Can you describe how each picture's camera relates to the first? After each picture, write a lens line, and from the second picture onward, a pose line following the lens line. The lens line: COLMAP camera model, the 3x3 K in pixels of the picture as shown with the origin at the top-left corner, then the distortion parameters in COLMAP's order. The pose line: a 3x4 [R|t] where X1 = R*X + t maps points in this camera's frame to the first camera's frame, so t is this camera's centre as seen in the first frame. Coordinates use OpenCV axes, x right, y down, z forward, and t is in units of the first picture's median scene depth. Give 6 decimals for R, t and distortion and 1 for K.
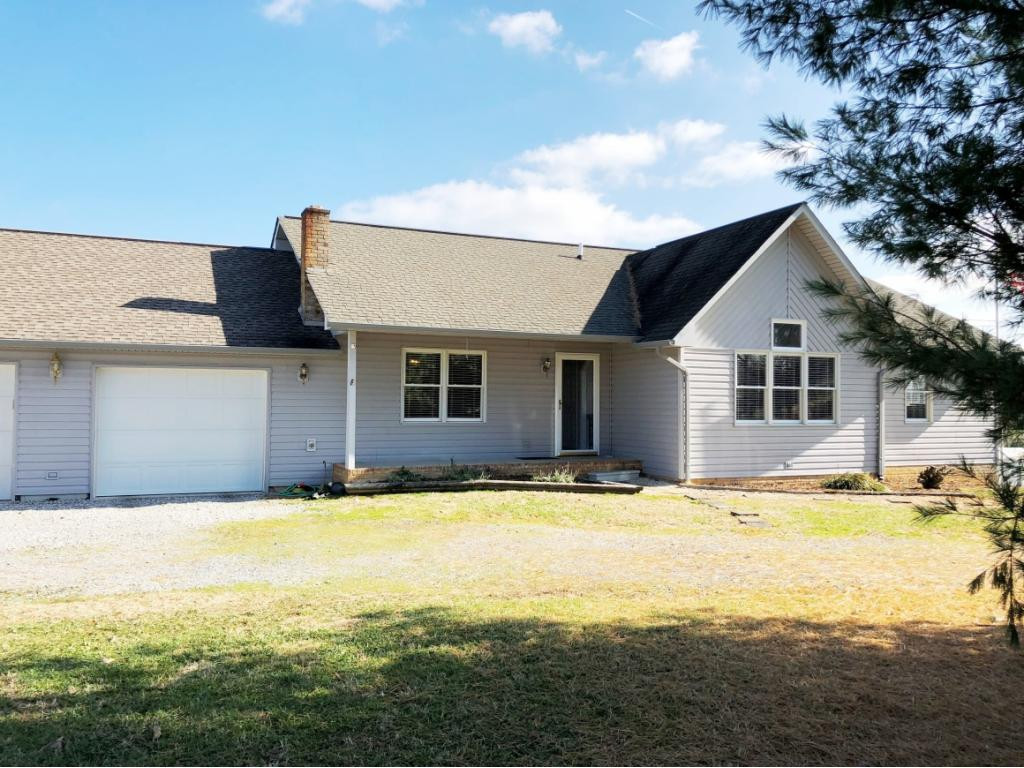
lens RADIAL K [[862.3, 0, 513.0], [0, 862.3, 397.0], [0, 0, 1]] dist [0.048564, -0.005044]
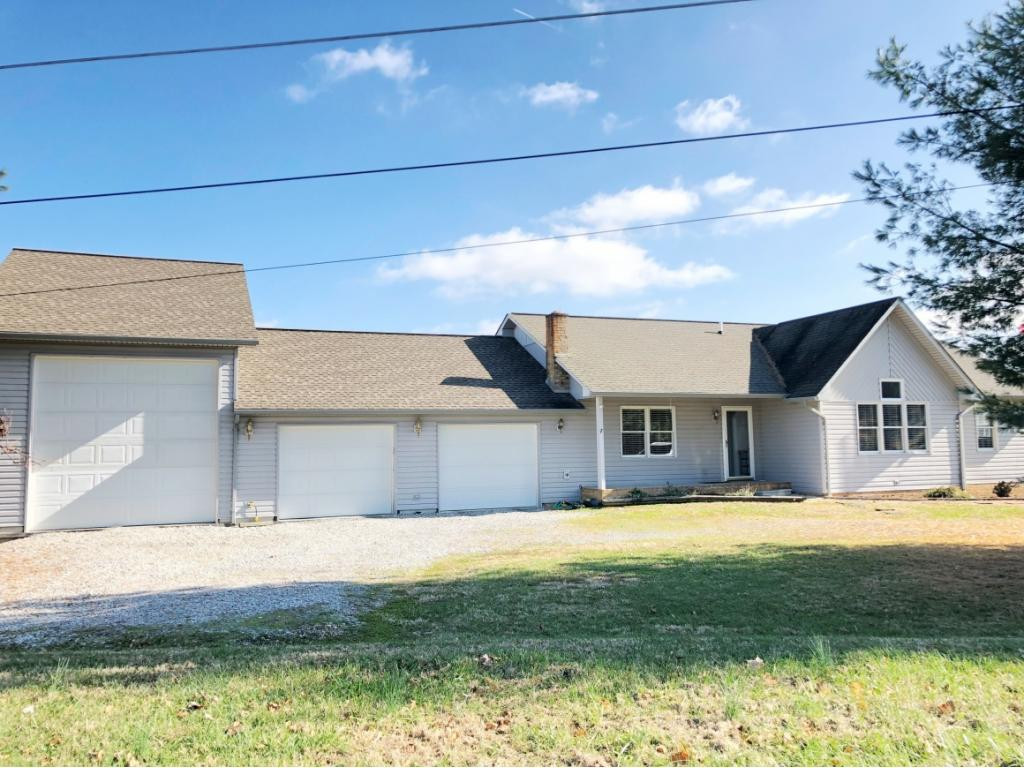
lens RADIAL K [[840.1, 0, 512.0], [0, 840.1, 384.0], [0, 0, 1]] dist [-0.002227, 0.009154]
pose [[0.998208, -0.027971, -0.052892, -0.232816], [0.024209, 0.997219, -0.070480, 0.000411], [0.054717, 0.069073, 0.996110, -0.402847]]
